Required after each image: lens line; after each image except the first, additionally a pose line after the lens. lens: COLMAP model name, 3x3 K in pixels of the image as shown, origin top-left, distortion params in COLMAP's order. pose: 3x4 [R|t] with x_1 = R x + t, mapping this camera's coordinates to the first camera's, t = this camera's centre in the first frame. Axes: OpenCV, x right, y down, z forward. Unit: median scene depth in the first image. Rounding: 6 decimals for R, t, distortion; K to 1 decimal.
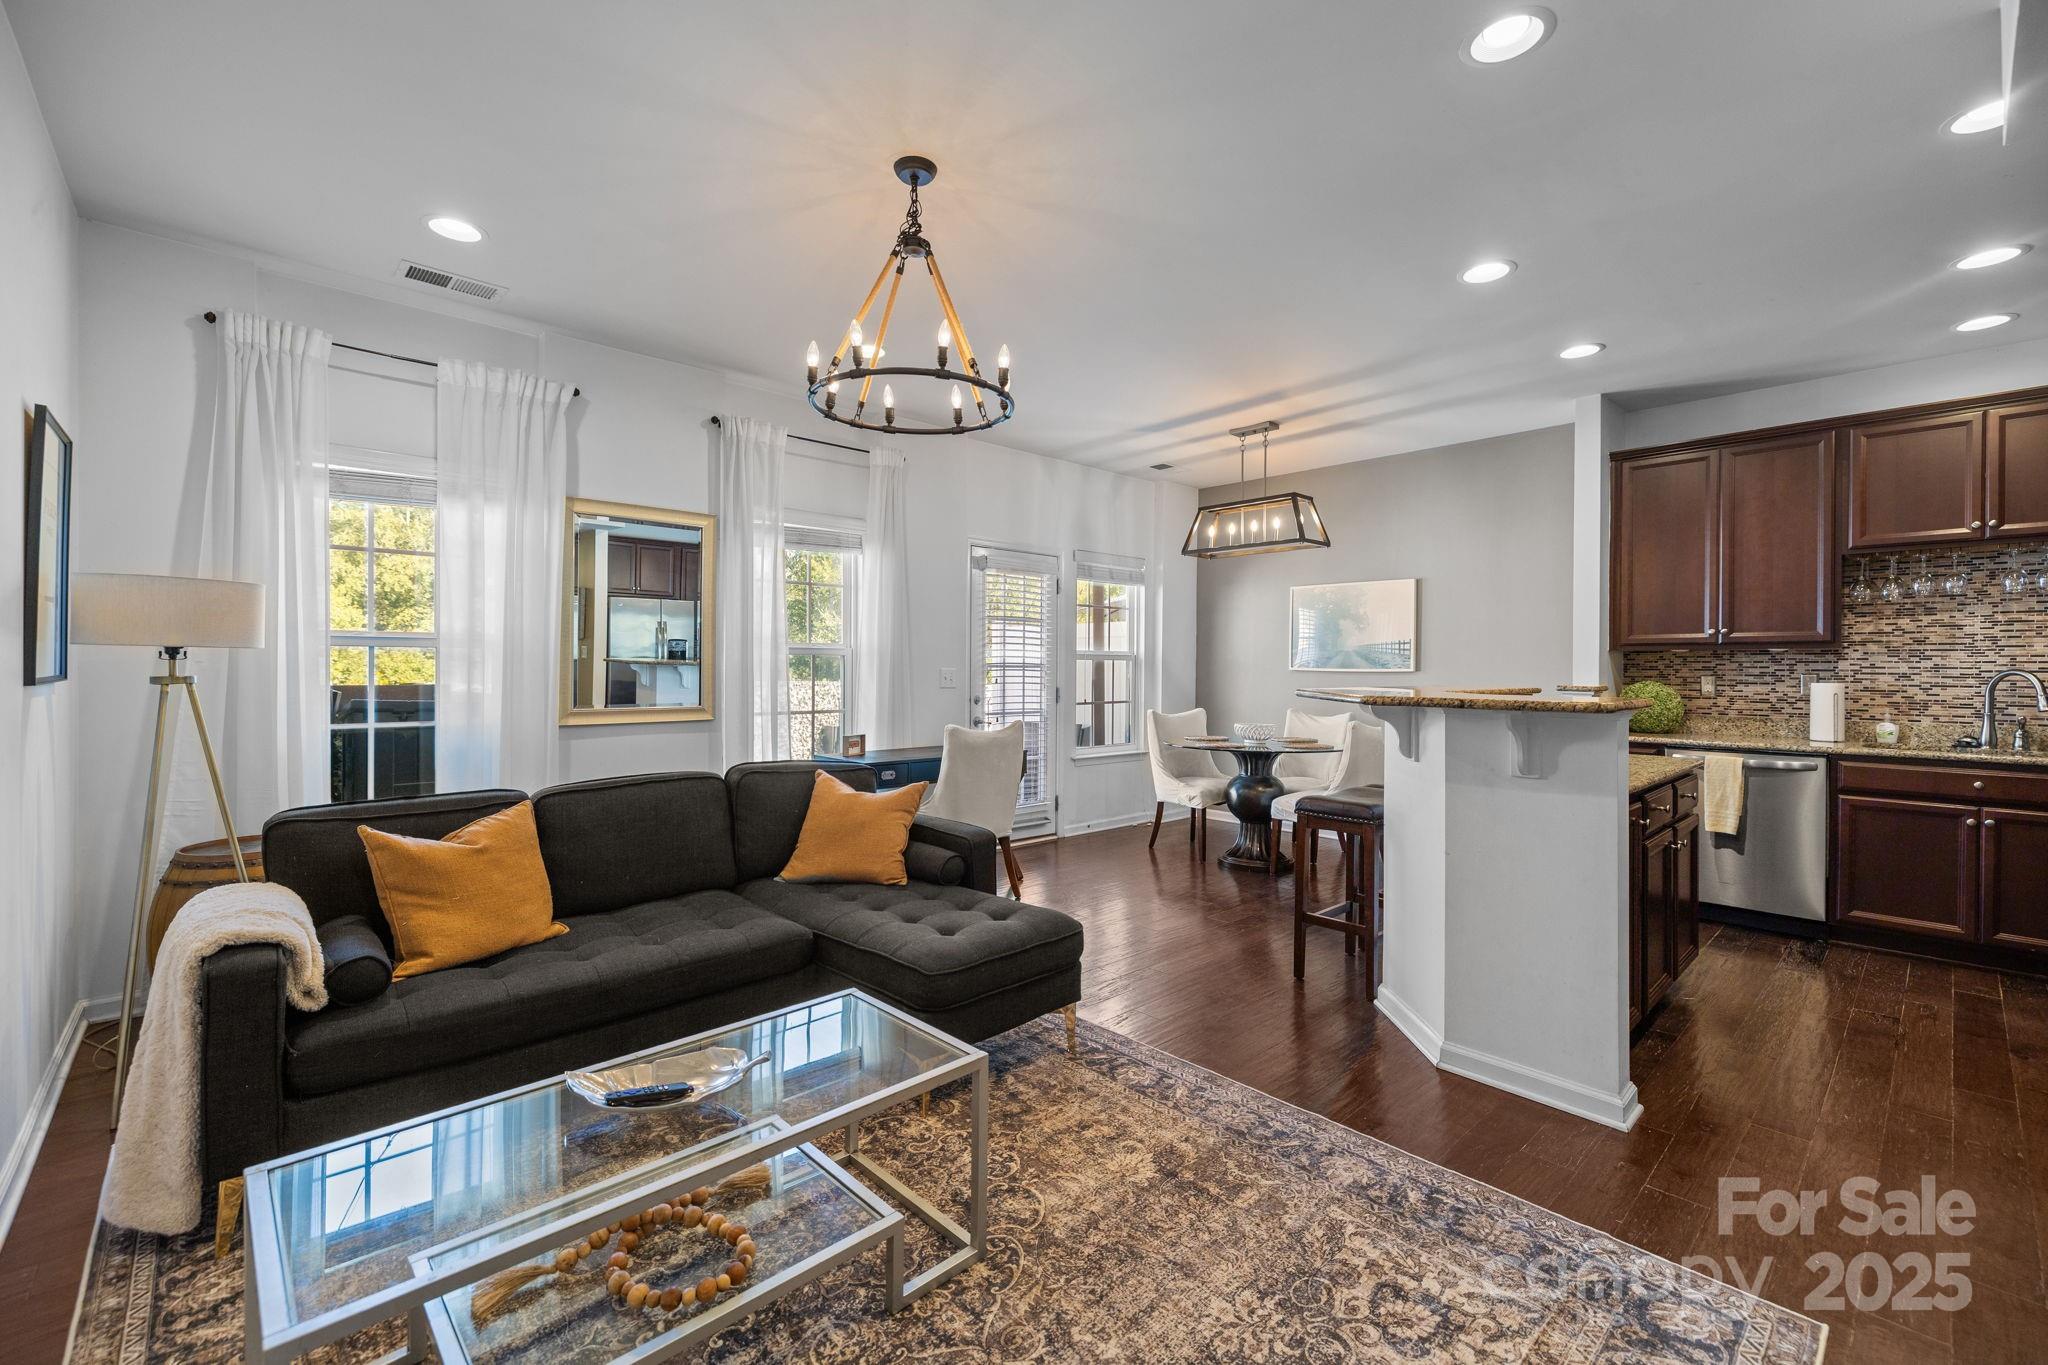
lens RADIAL K [[858.7, 0, 1017.7], [0, 858.7, 669.7], [0, 0, 1]] dist [-0.000863, -0.000432]
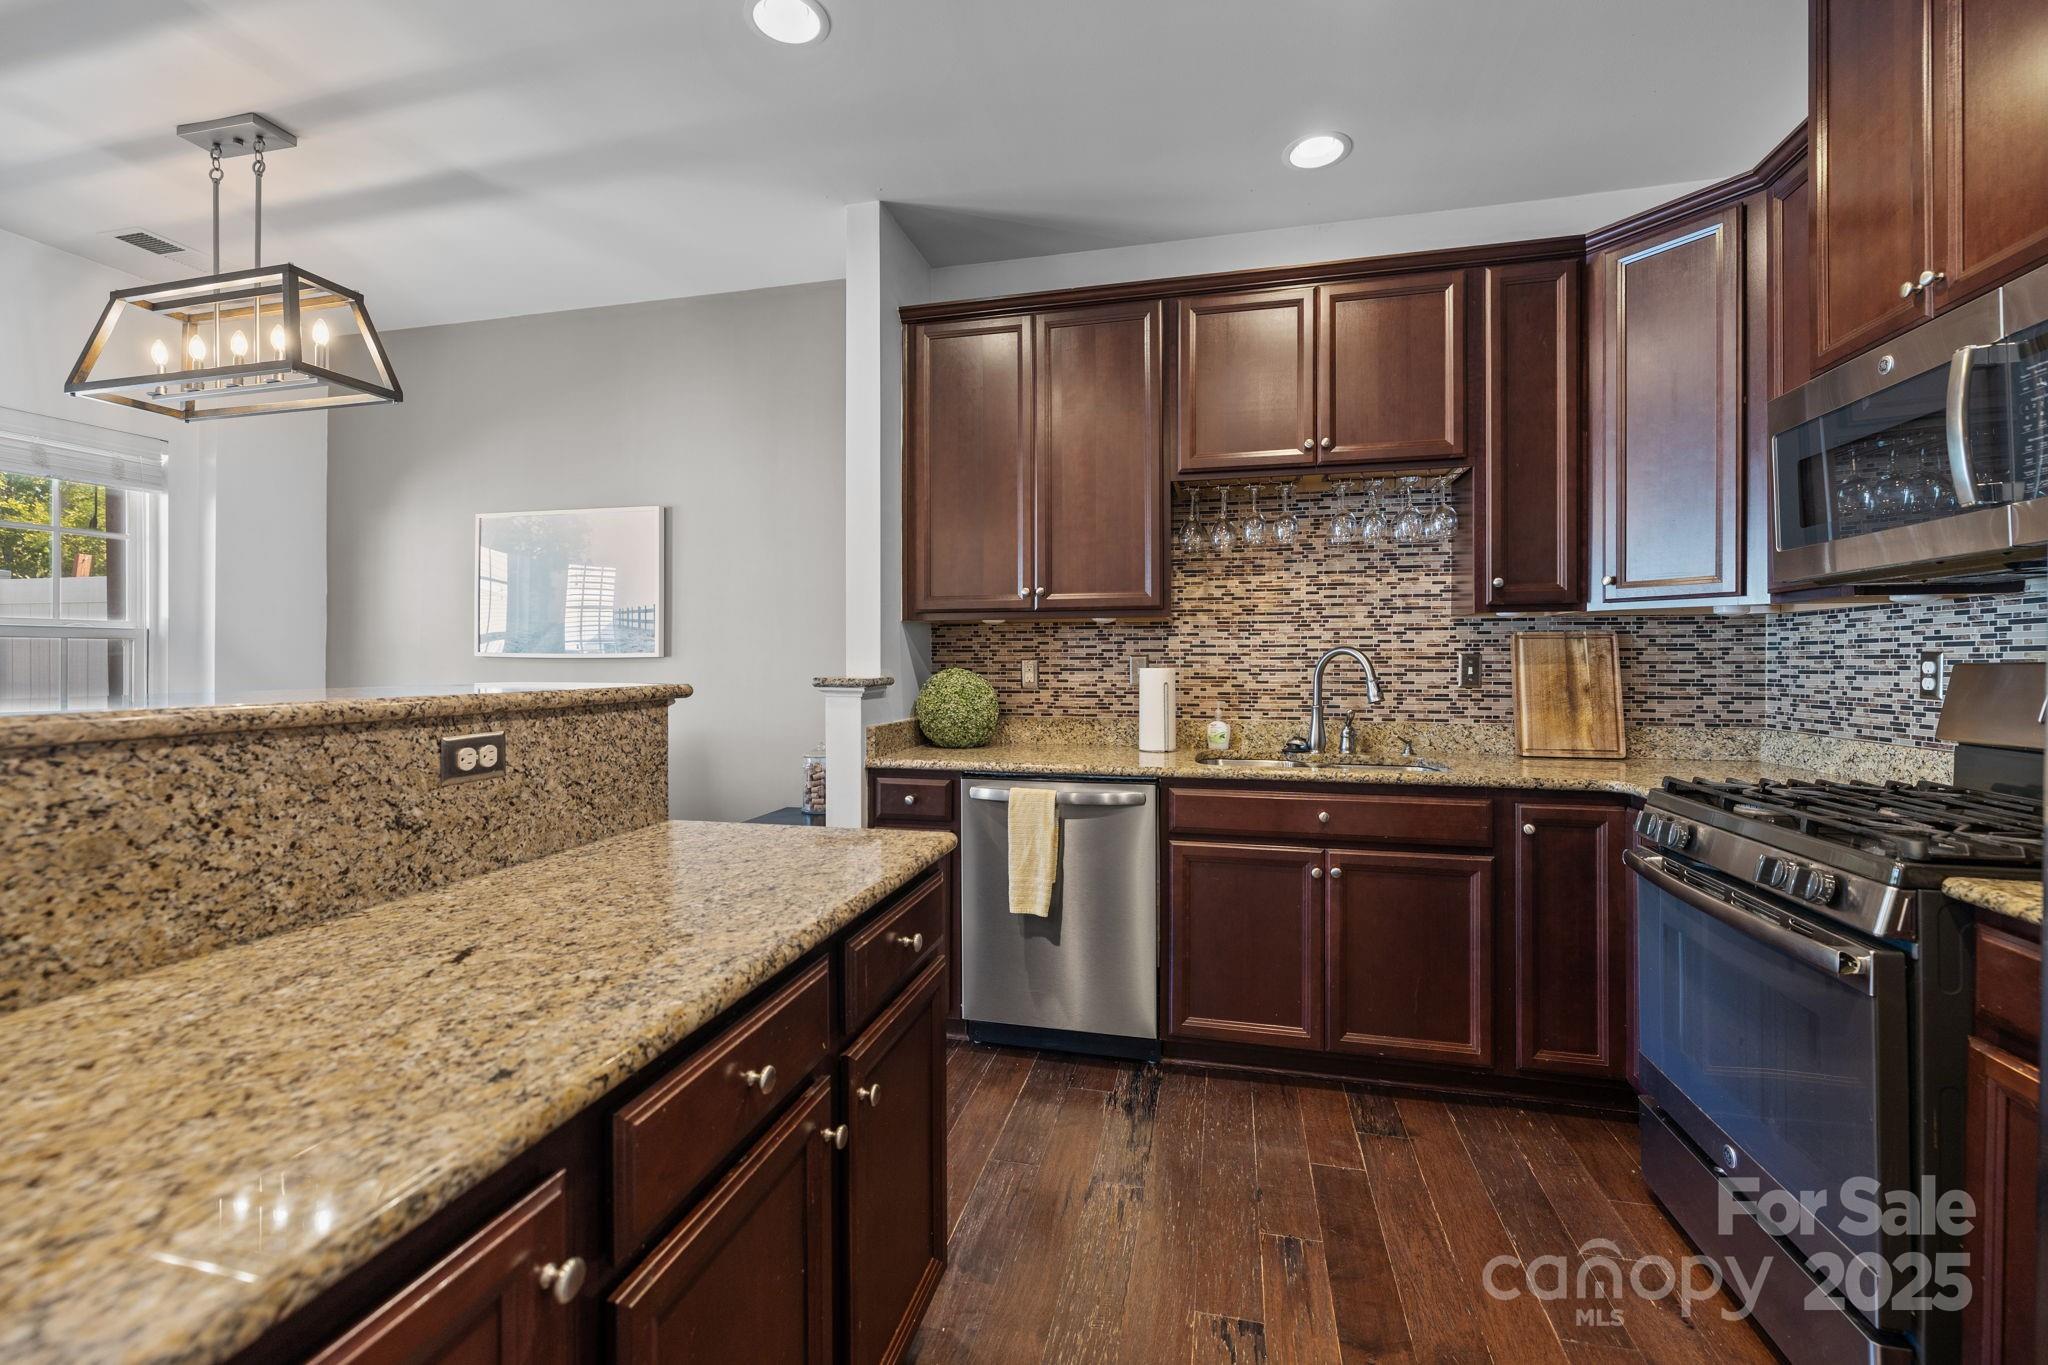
lens RADIAL K [[873.8, 0, 1012.7], [0, 873.8, 655.8], [0, 0, 1]] dist [0.000535, 0.000070]
pose [[0.832560, -0.004449, 0.553916, 0.458932], [0.007563, 0.999966, -0.003336, 0.007315], [-0.553883, 0.006966, 0.832566, 0.479835]]
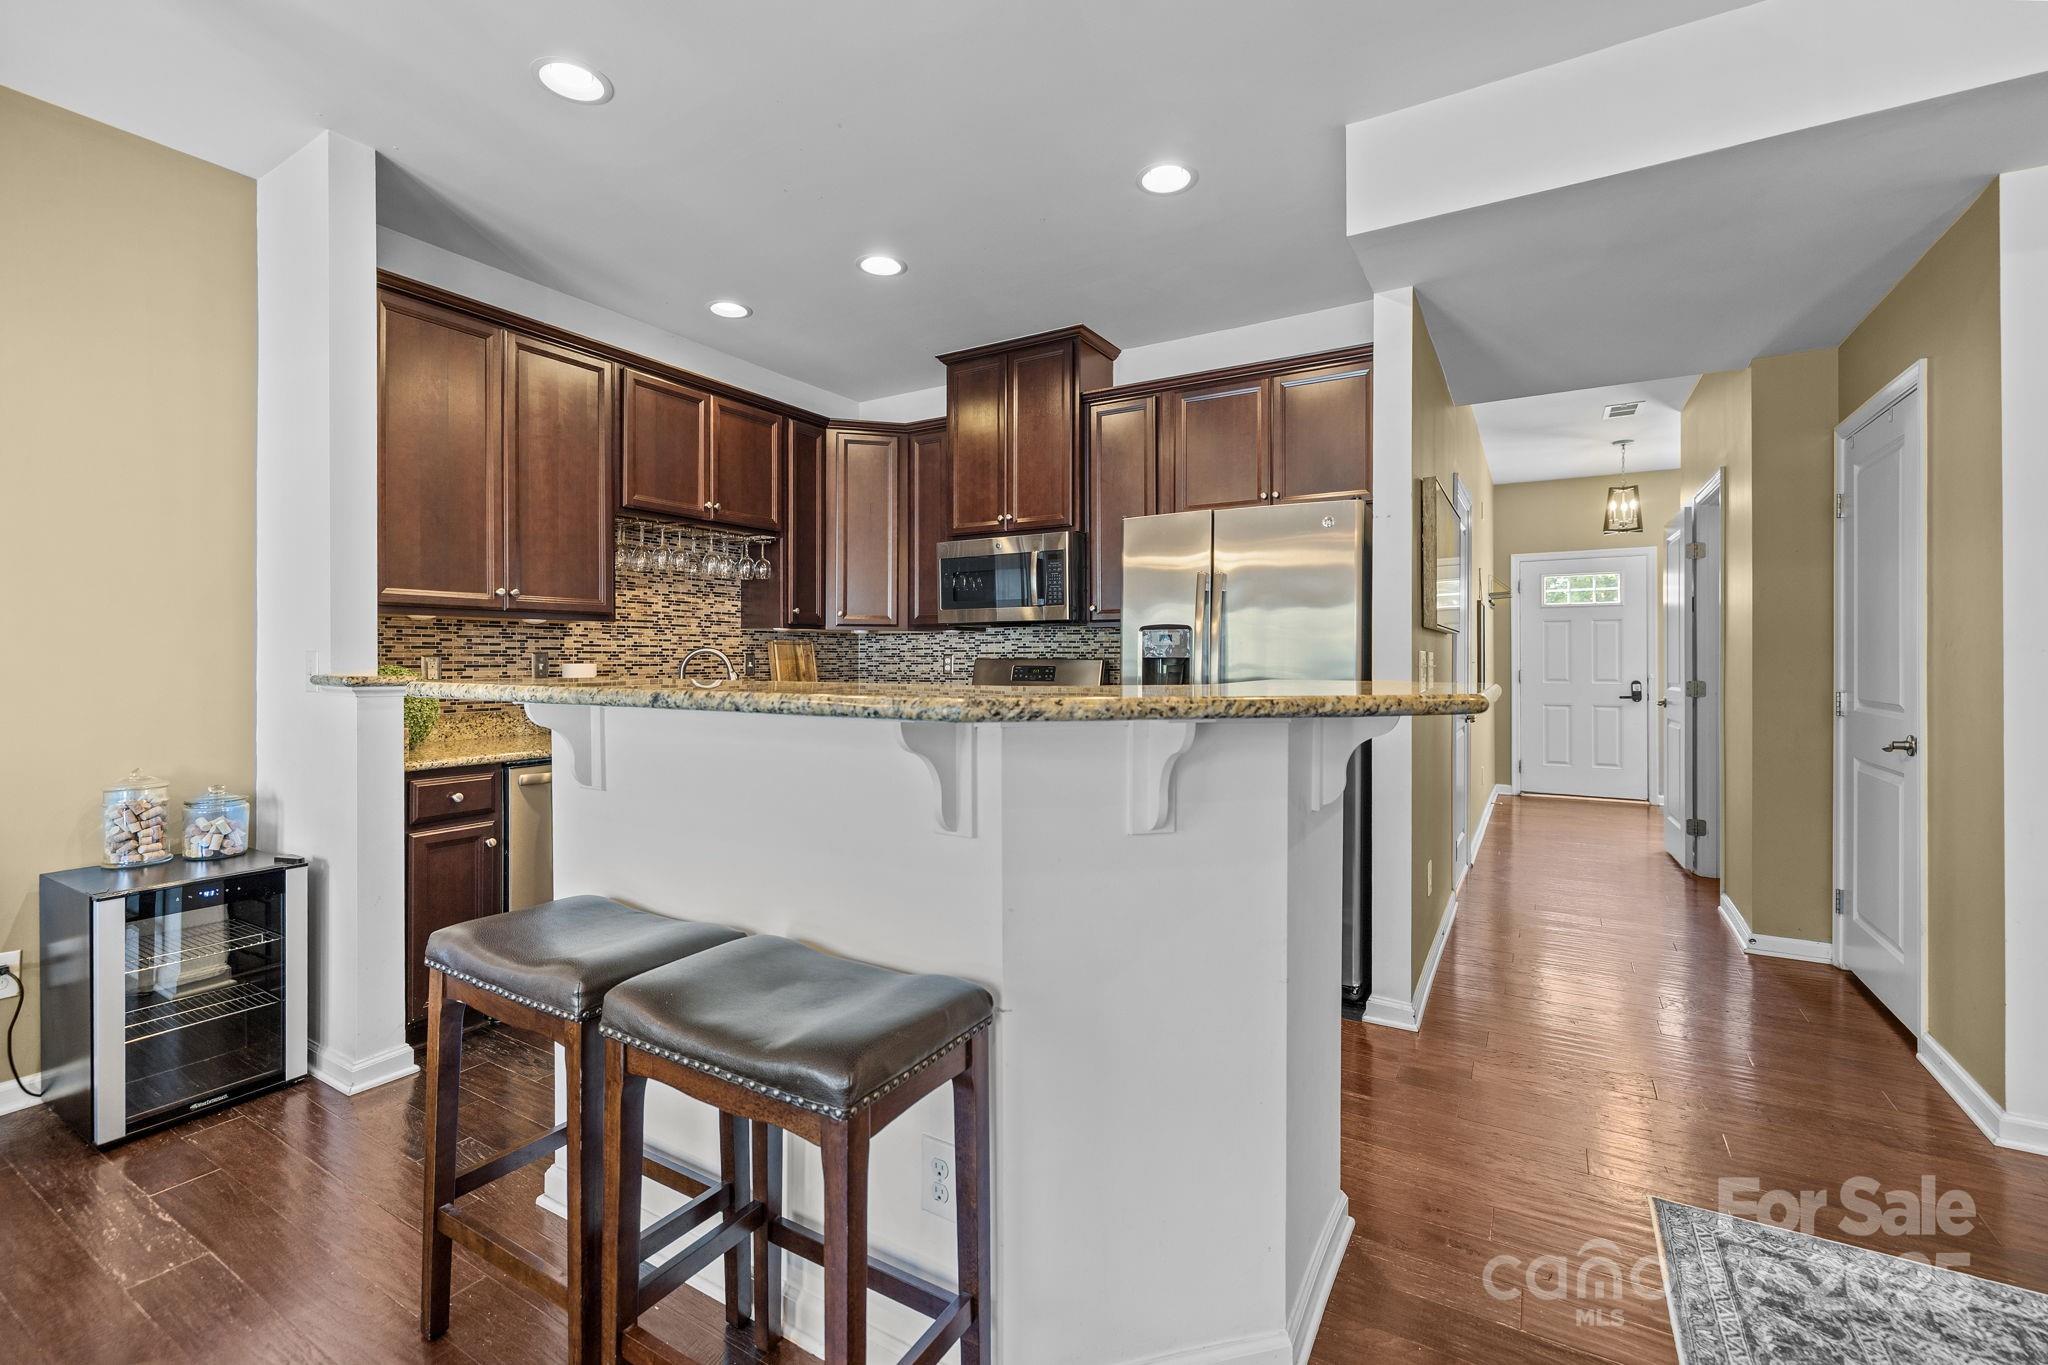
lens RADIAL K [[873.8, 0, 1012.7], [0, 873.8, 655.8], [0, 0, 1]] dist [0.000535, 0.000070]
pose [[-0.273945, -0.005364, 0.961730, 0.021262], [-0.000820, 0.999985, 0.005343, 0.003190], [-0.961745, 0.000675, -0.273945, 0.847735]]
